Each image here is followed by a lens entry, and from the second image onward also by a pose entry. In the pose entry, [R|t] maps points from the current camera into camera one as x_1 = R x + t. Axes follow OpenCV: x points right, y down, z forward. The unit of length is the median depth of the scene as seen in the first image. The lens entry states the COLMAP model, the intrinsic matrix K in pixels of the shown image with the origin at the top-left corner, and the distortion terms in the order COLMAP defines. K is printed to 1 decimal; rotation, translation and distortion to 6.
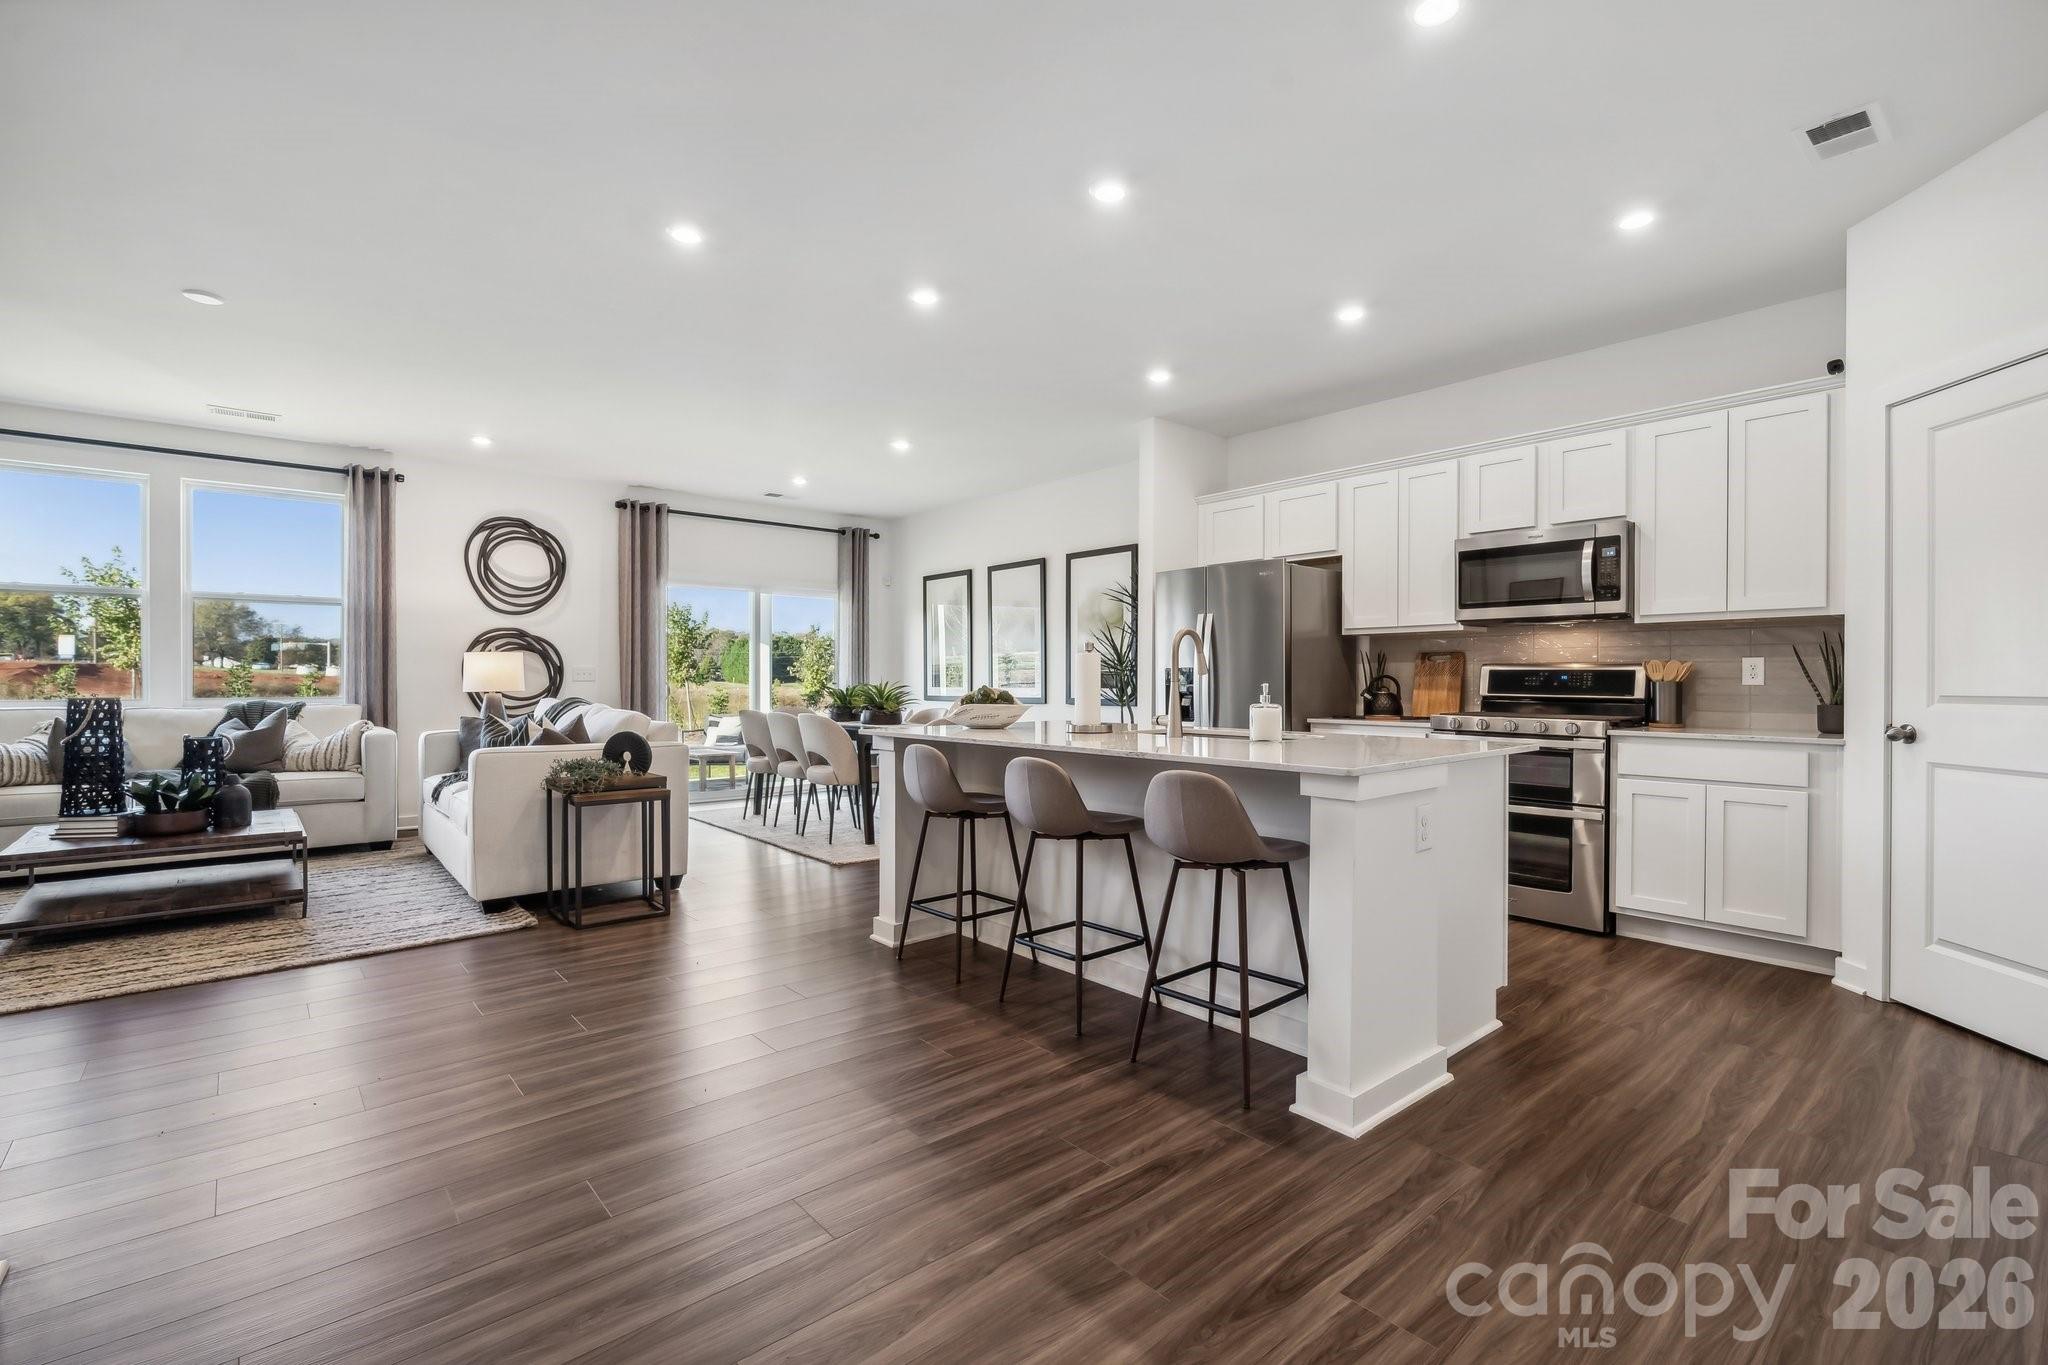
lens RADIAL K [[903.7, 0, 1029.3], [0, 903.7, 683.7], [0, 0, 1]] dist [-0.003075, -0.000383]
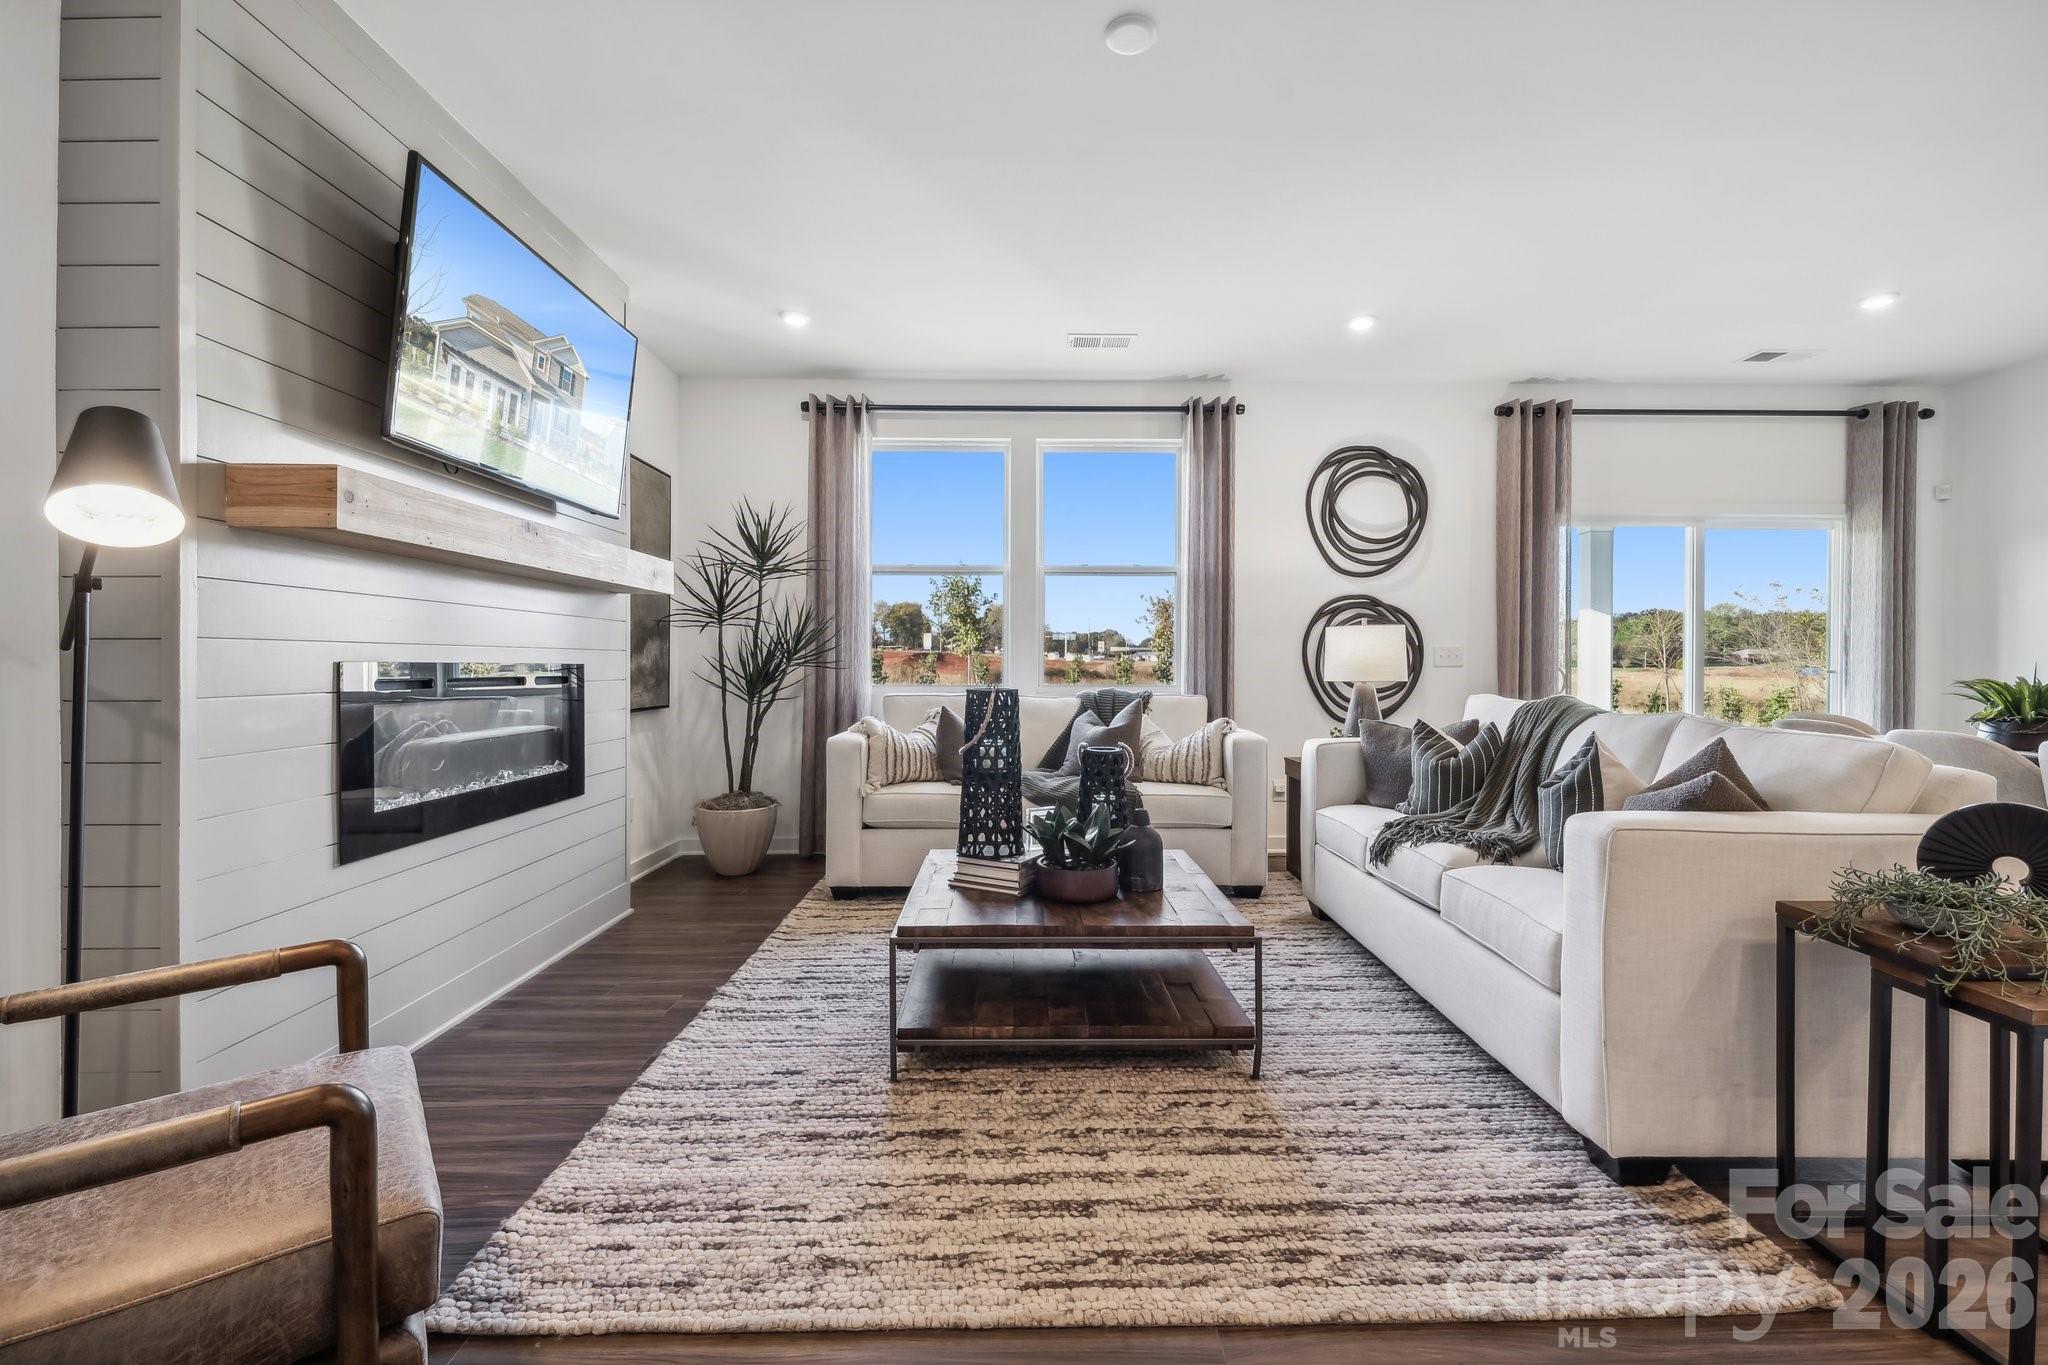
lens RADIAL K [[872.2, 0, 1034.9], [0, 872.2, 668.3], [0, 0, 1]] dist [0.000652, 0.000001]
pose [[0.767913, 0.003528, -0.640545, -0.418132], [-0.003708, 0.999993, 0.001063, -0.001309], [0.640544, 0.001559, 0.767920, 0.360635]]
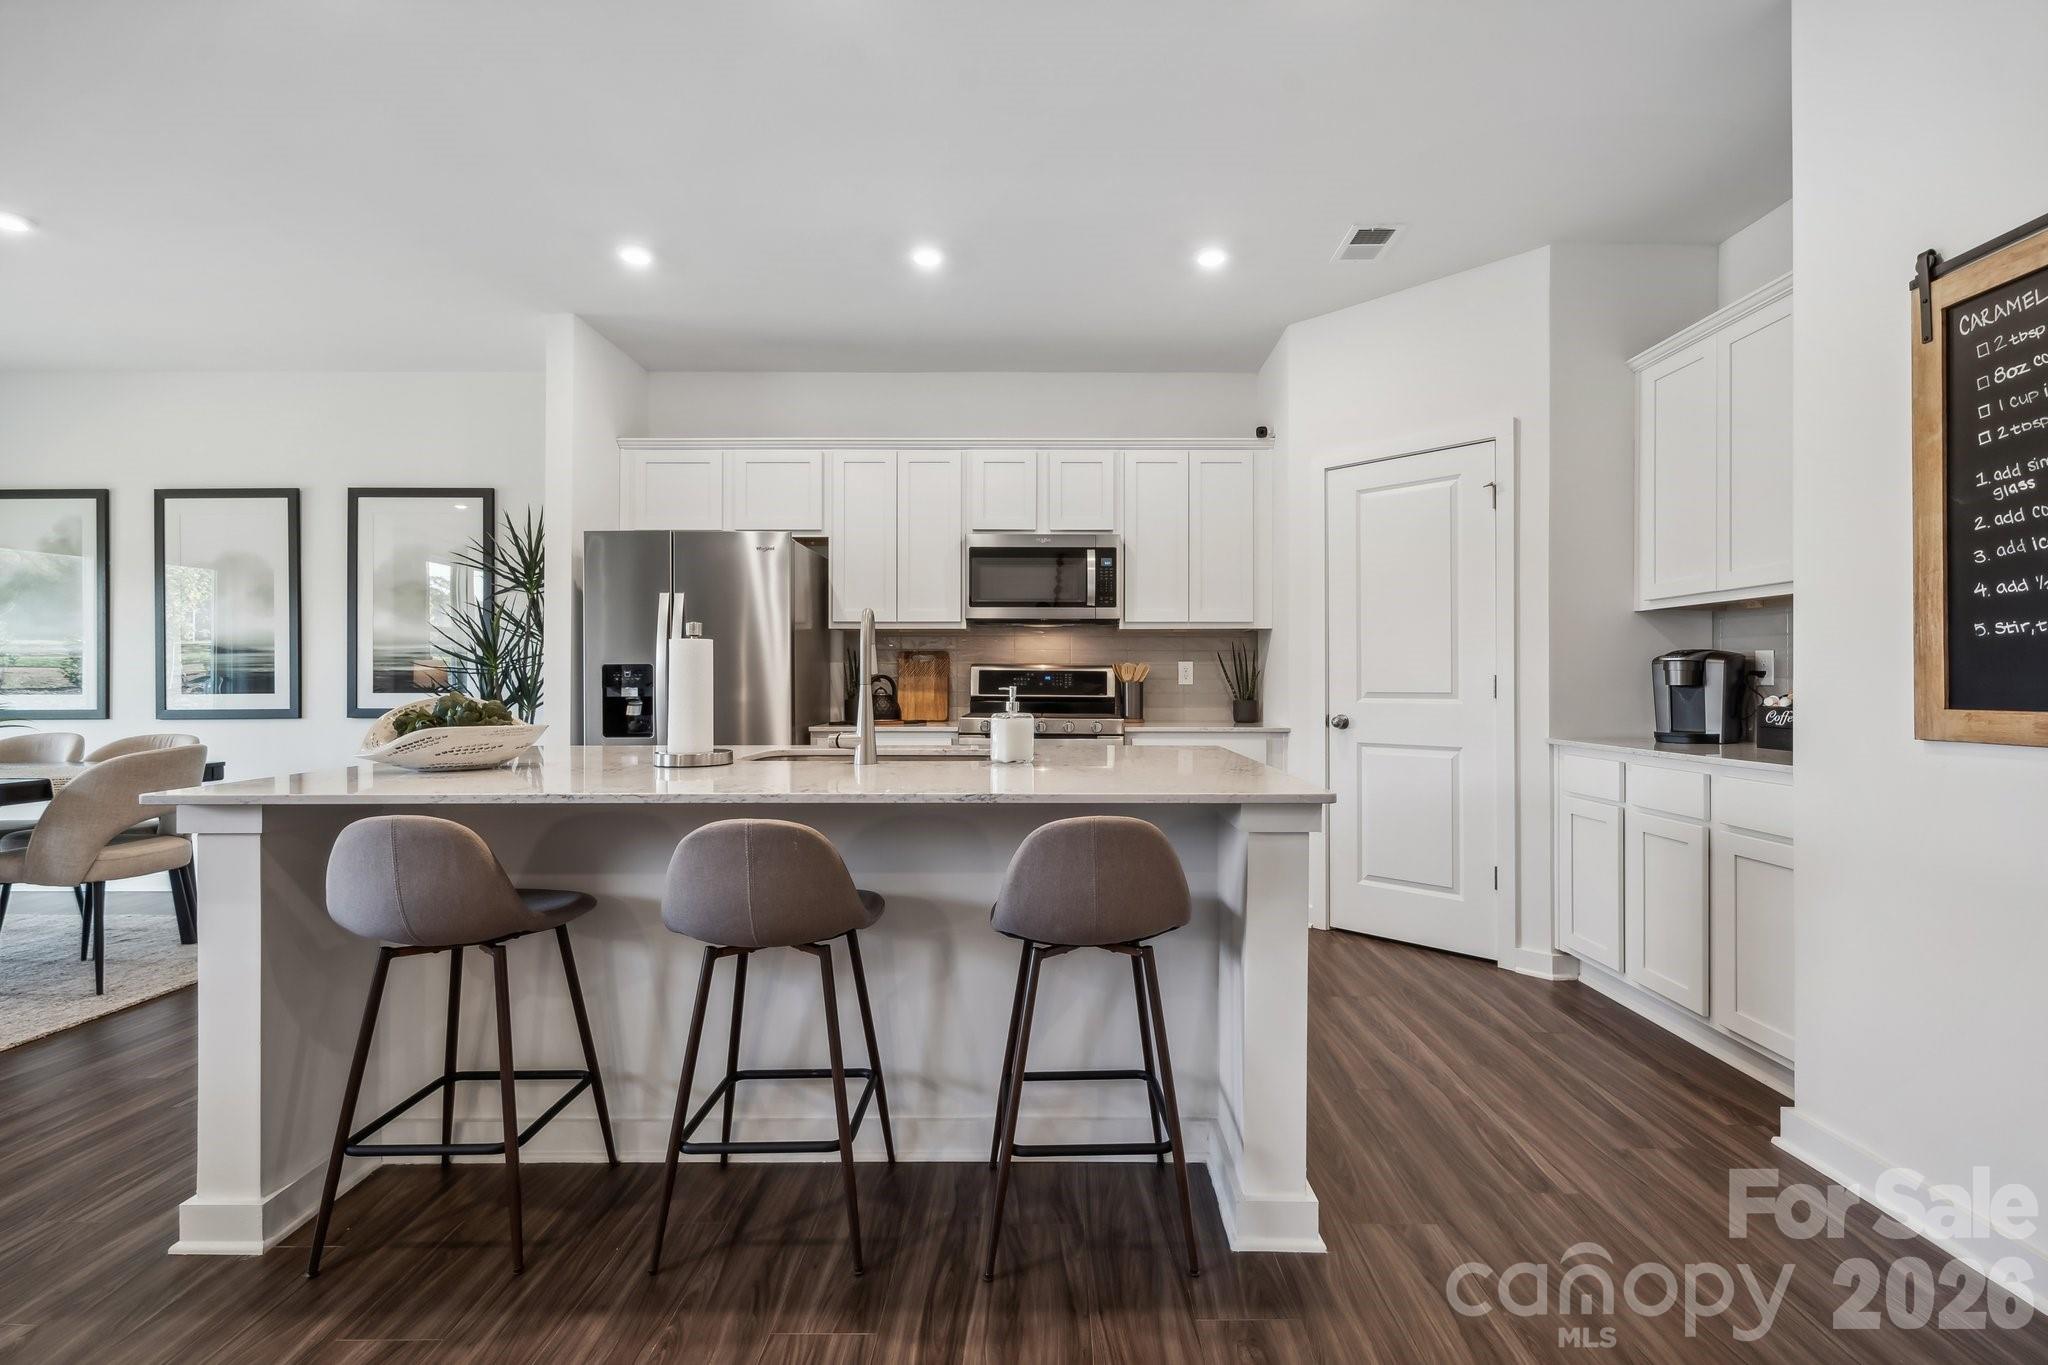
lens RADIAL K [[903.7, 0, 1049.5], [0, 903.7, 671.9], [0, 0, 1]] dist [-0.003075, -0.000383]
pose [[0.652431, 0.005317, 0.757829, -0.162273], [0.004100, 0.999936, -0.010545, -0.002359], [-0.757837, 0.009987, 0.652368, 0.257890]]
